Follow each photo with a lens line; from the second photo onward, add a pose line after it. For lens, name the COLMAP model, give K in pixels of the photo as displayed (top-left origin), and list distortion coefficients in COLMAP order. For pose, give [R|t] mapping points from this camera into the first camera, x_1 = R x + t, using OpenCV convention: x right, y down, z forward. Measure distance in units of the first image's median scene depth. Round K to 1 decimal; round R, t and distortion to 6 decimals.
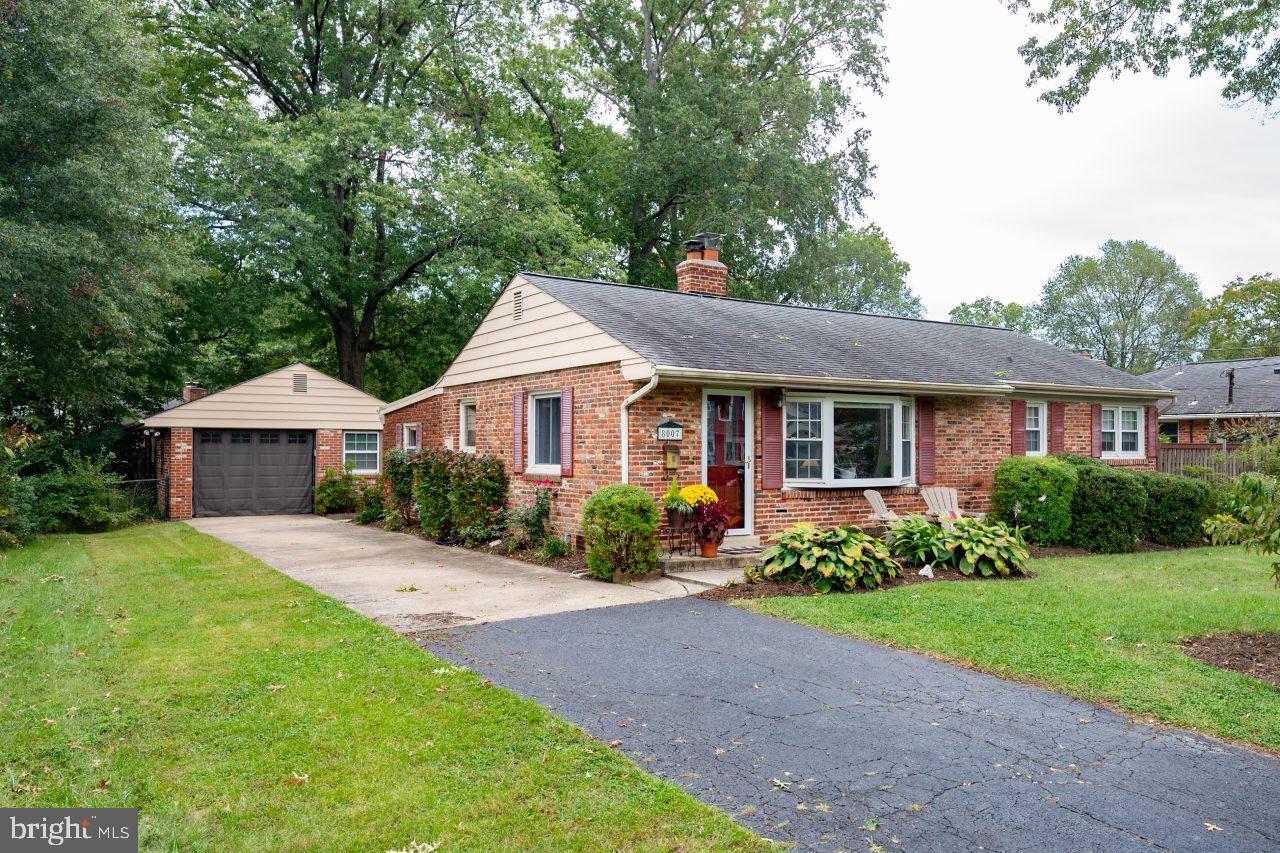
lens RADIAL K [[1034.4, 0, 798.8], [0, 1034.4, 428.8], [0, 0, 1]] dist [-0.012078, -0.002712]
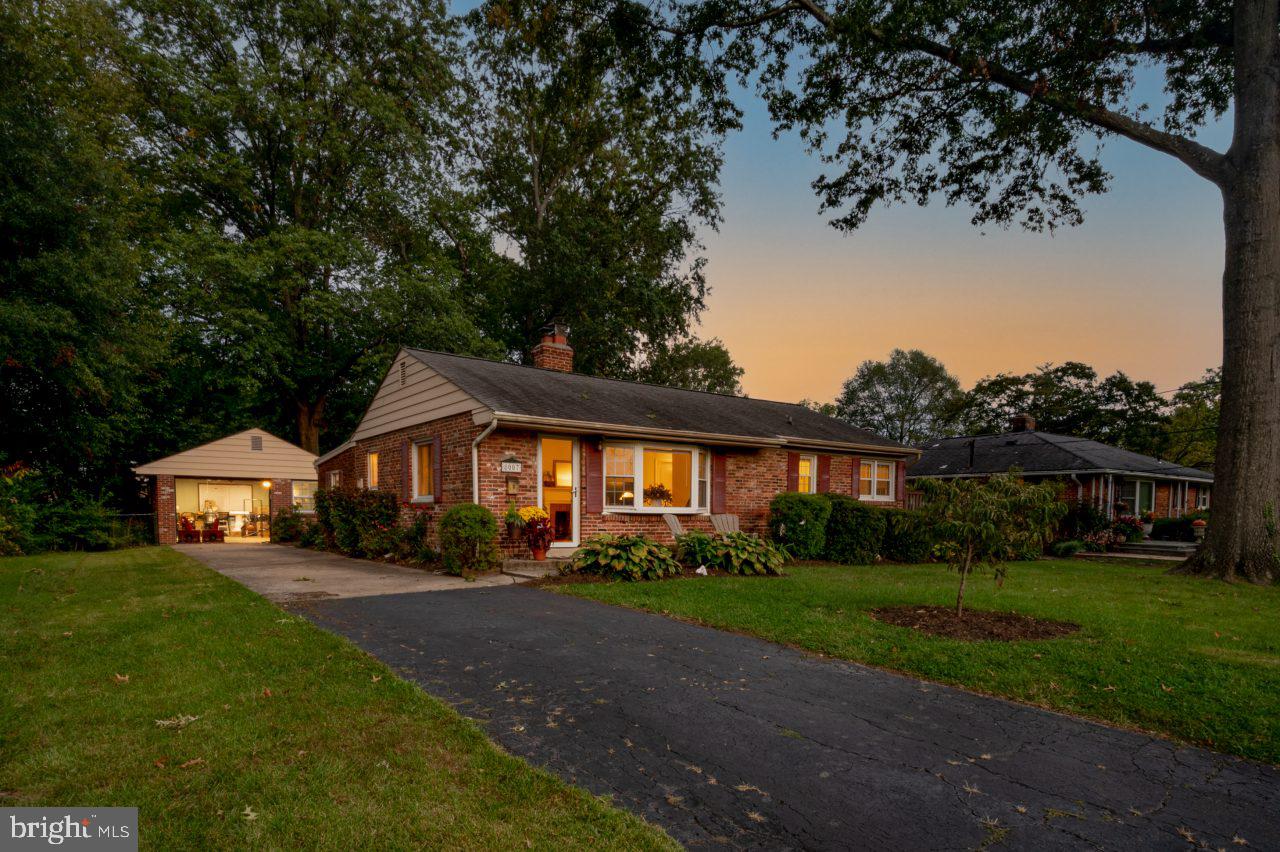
lens RADIAL K [[772.3, 0, 667.1], [0, 772.3, 558.4], [0, 0, 1]] dist [-0.004164, -0.002478]
pose [[0.999969, 0.006807, -0.003993, 0.059939], [-0.006495, 0.997259, 0.073706, 0.036377], [0.004484, -0.073678, 0.997272, 0.017997]]
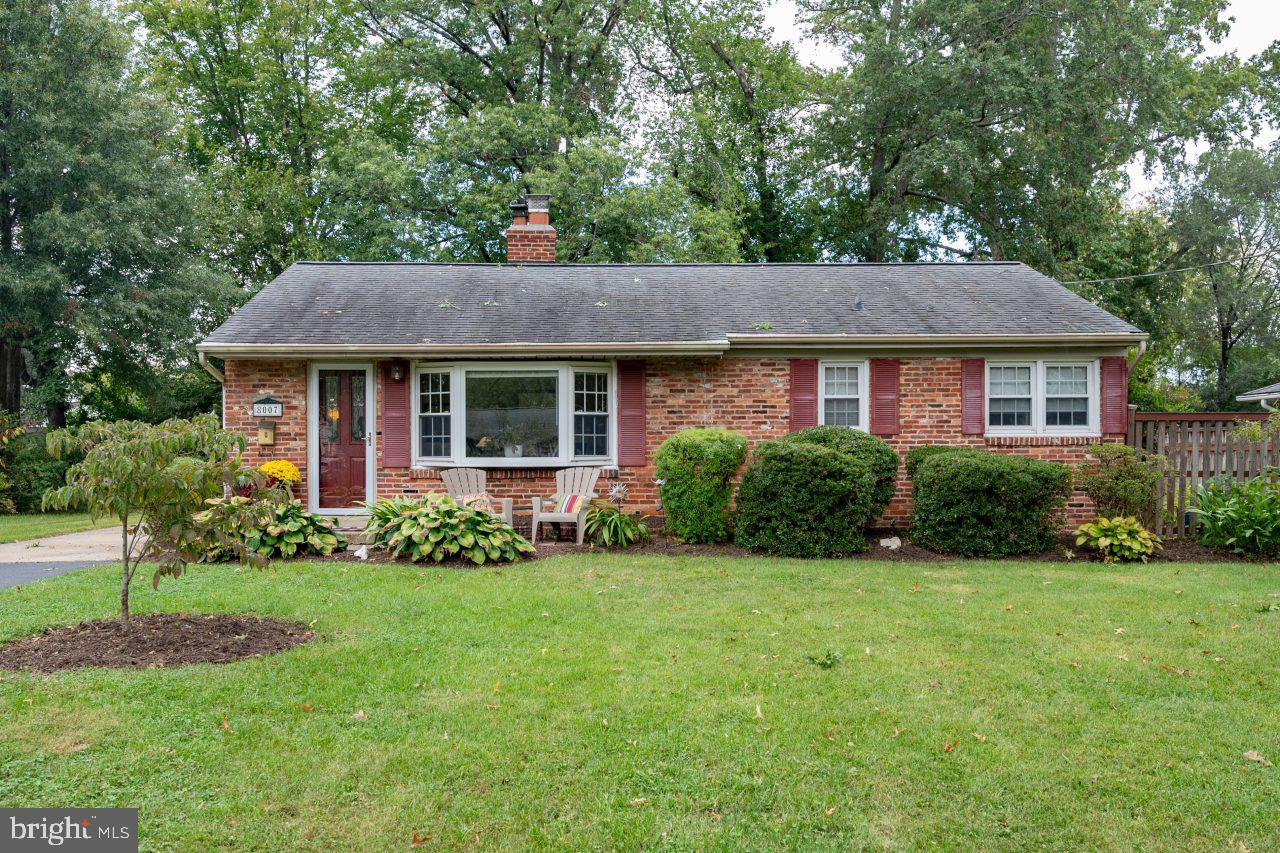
lens RADIAL K [[1206.7, 0, 600.7], [0, 1206.7, 451.6], [0, 0, 1]] dist [0.024172, 0.000000]
pose [[0.781852, -0.008535, -0.623406, 0.677431], [0.016227, 0.999846, 0.006663, 0.033548], [0.623253, -0.015325, 0.781870, 0.222452]]
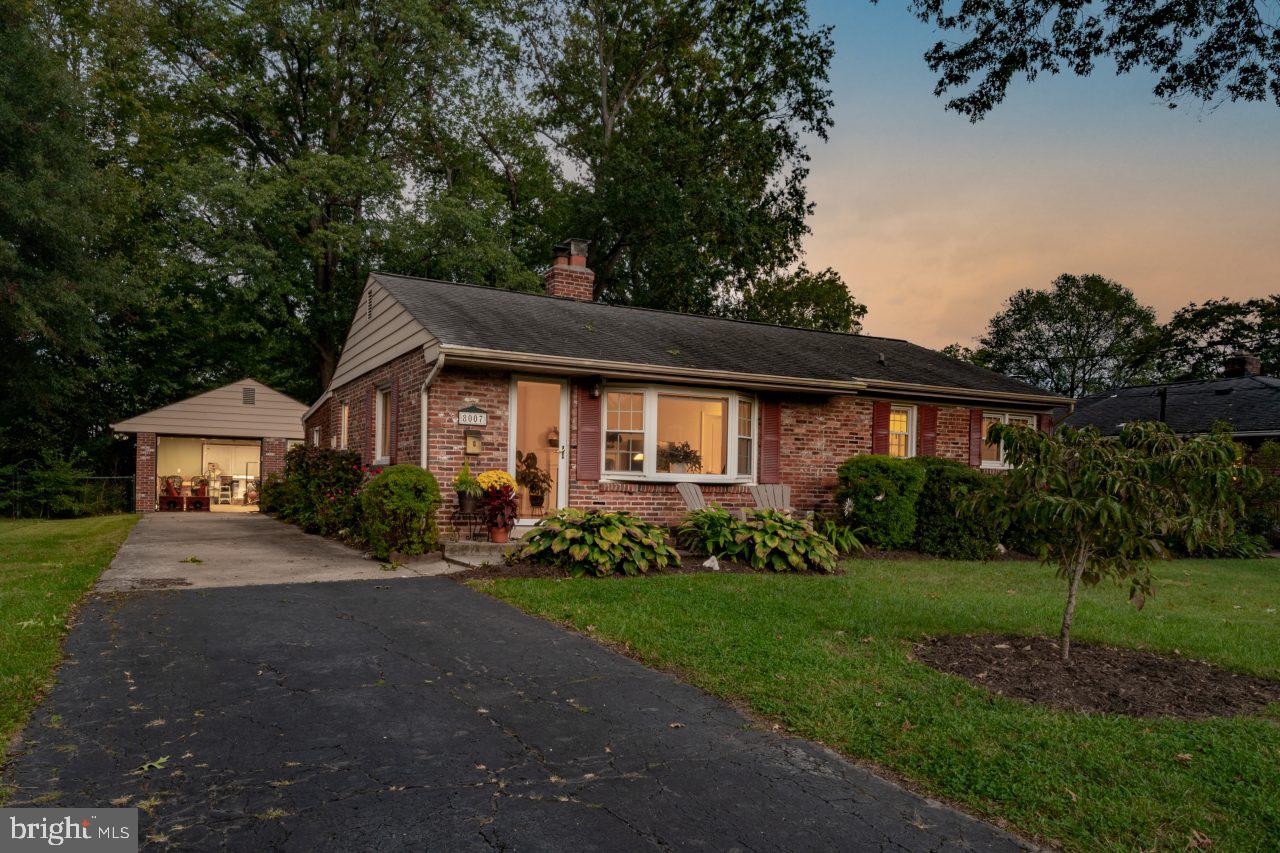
lens RADIAL K [[911.7, 0, 616.4], [0, 911.7, 482.3], [0, 0, 1]] dist [-0.002705, -0.002315]
pose [[0.981978, 0.018235, -0.188116, 0.137892], [-0.015643, 0.999761, 0.015251, 0.039464], [0.188349, -0.012034, 0.982028, 0.134422]]
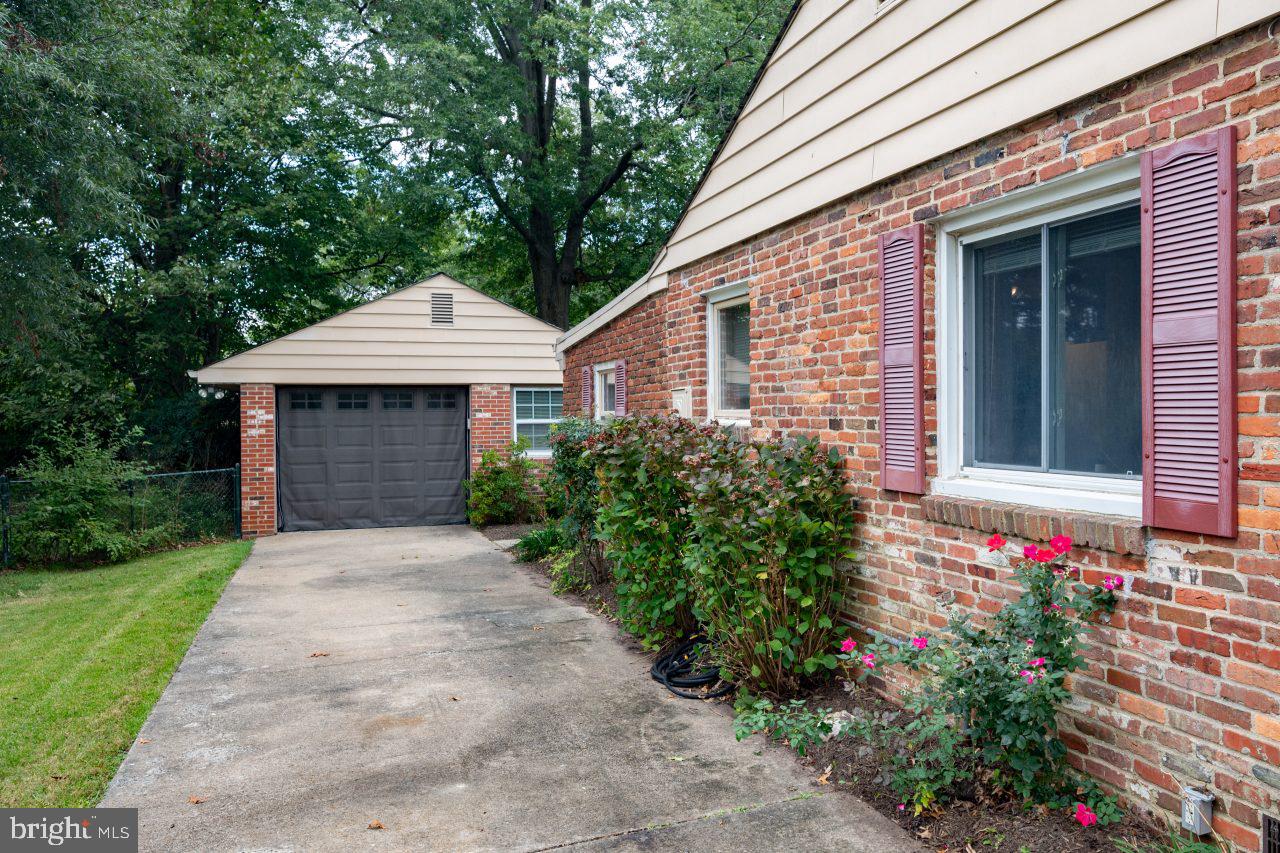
lens RADIAL K [[1034.4, 0, 727.8], [0, 1034.4, 415.6], [0, 0, 1]] dist [-0.012078, -0.002712]
pose [[0.961982, -0.009036, -0.272962, -0.220924], [0.015304, 0.999666, 0.020840, 0.011630], [0.272682, -0.024226, 0.961799, 0.643698]]
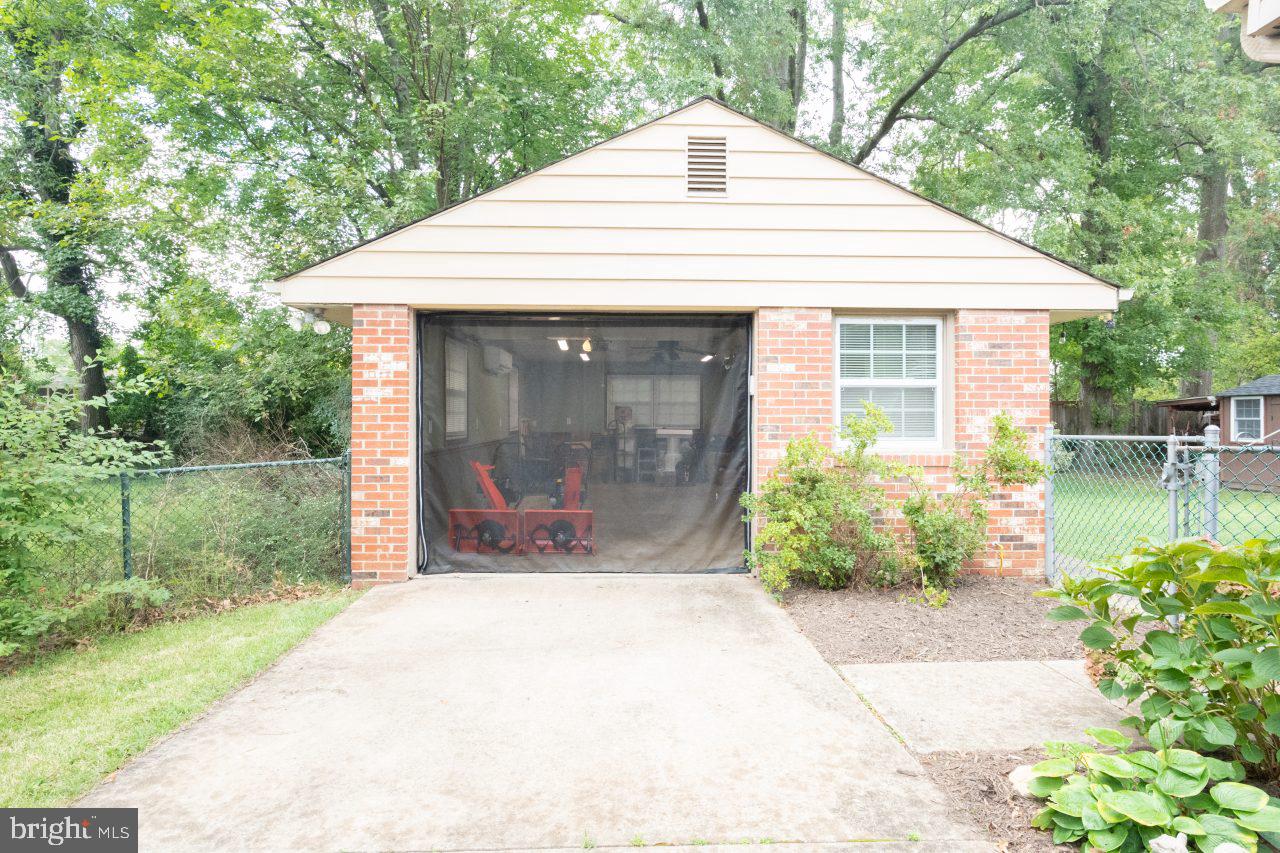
lens RADIAL K [[621.6, 0, 636.5], [0, 621.6, 420.5], [0, 0, 1]] dist [0.001334, 0.000161]
pose [[0.814719, 0.005356, -0.579831, -0.541476], [0.009270, 0.999709, 0.022260, 0.041729], [0.579782, -0.023511, 0.814432, 1.152048]]
